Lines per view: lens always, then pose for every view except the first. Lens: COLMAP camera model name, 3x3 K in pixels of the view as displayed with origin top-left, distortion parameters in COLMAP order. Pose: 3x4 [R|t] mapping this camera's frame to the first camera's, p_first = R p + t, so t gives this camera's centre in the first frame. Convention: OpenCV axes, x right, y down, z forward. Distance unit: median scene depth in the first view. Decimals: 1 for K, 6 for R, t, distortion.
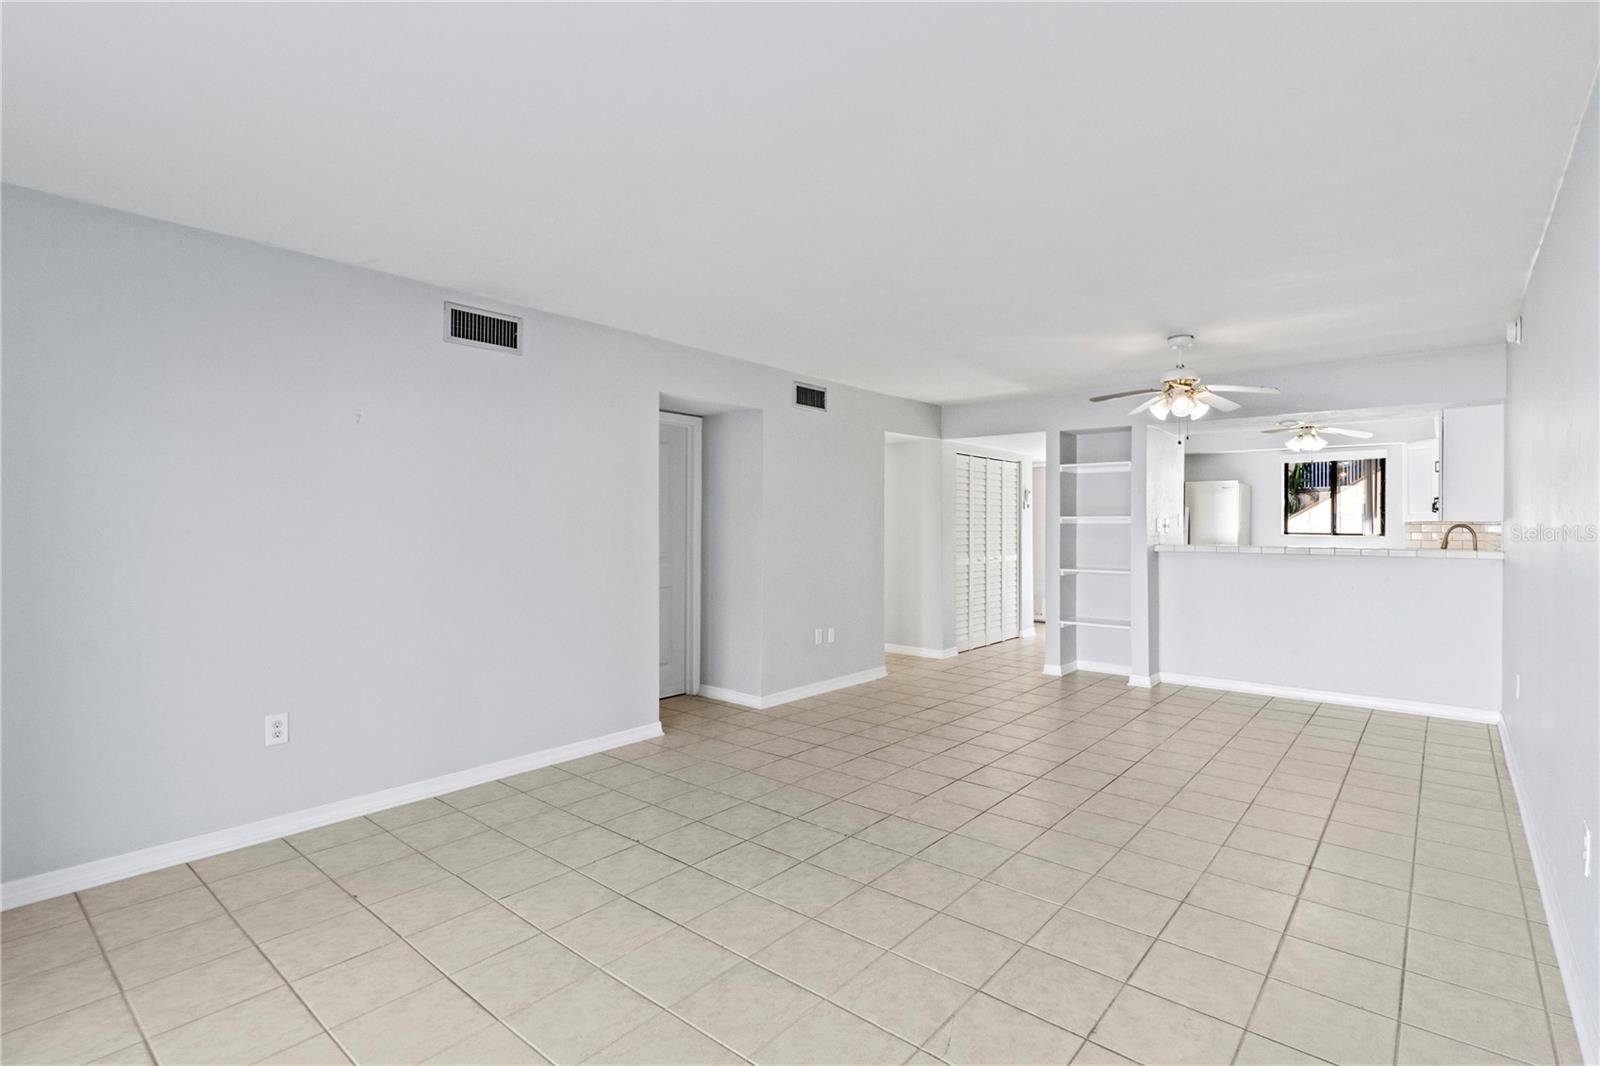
lens RADIAL K [[756.1, 0, 789.9], [0, 756.1, 520.4], [0, 0, 1]] dist [0.002565, -0.001946]
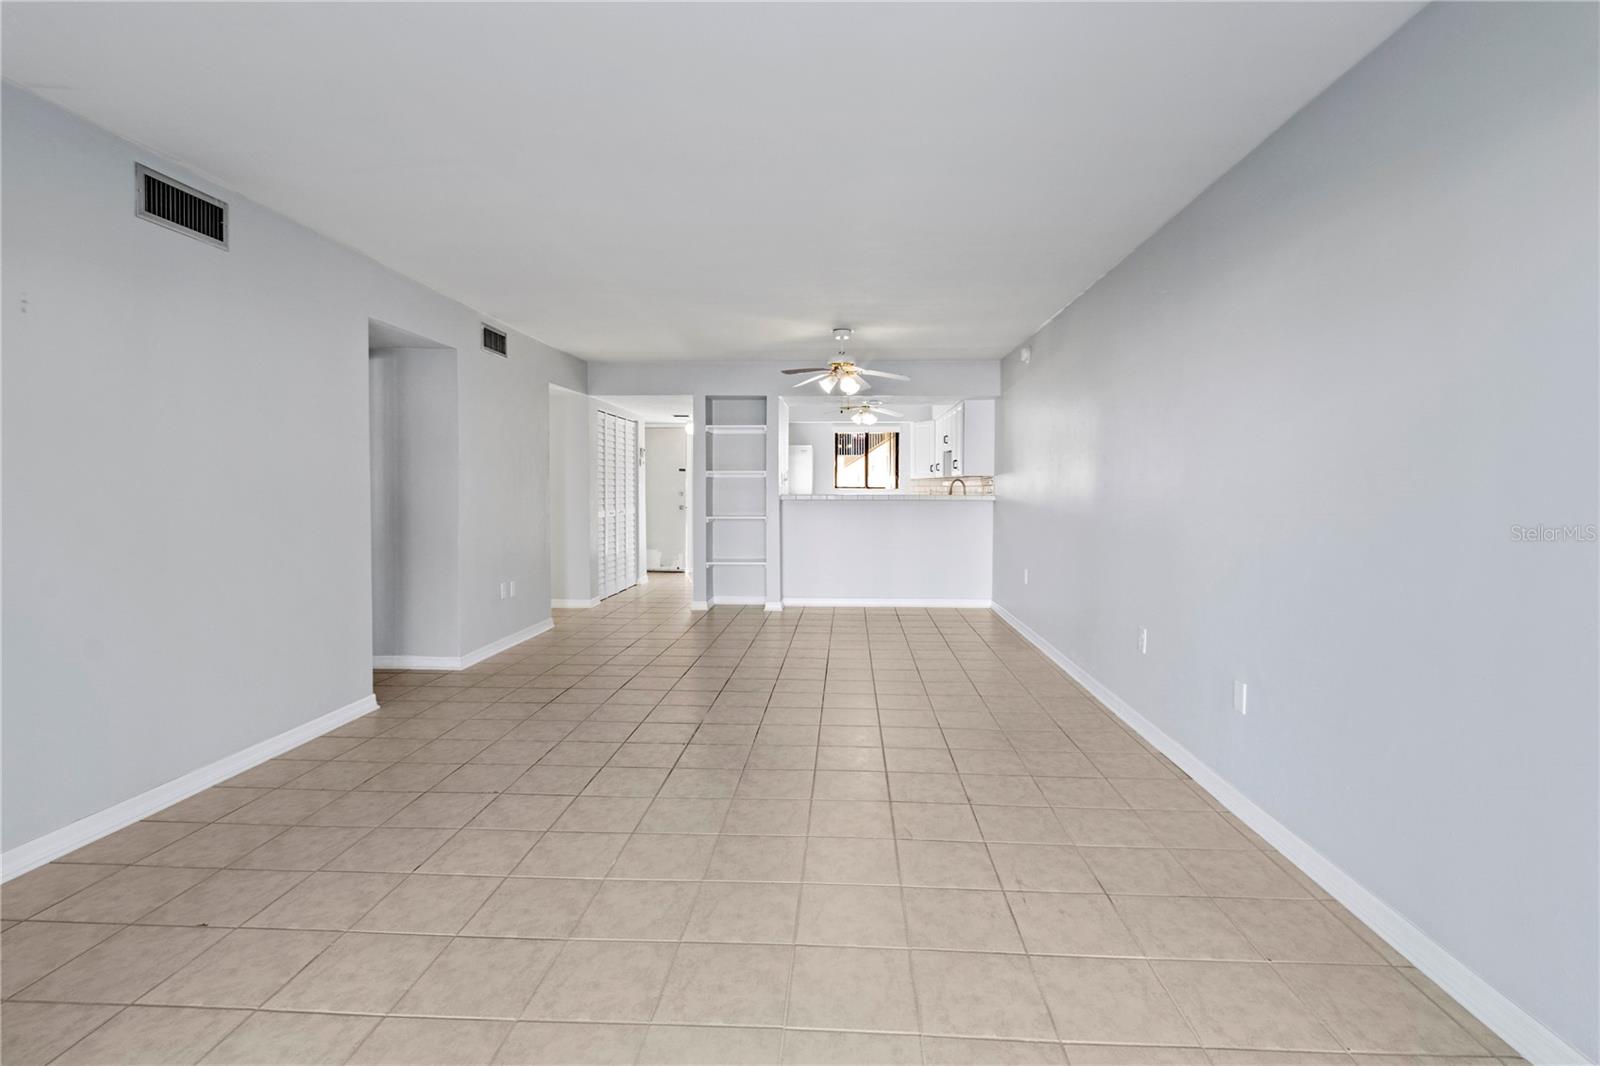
lens RADIAL K [[756.1, 0, 798.4], [0, 756.1, 497.2], [0, 0, 1]] dist [0.002565, -0.001946]
pose [[0.802686, -0.007038, 0.596361, -0.227837], [-0.004120, 0.999841, 0.017345, 0.015315], [-0.596388, -0.016380, 0.802529, 0.002952]]
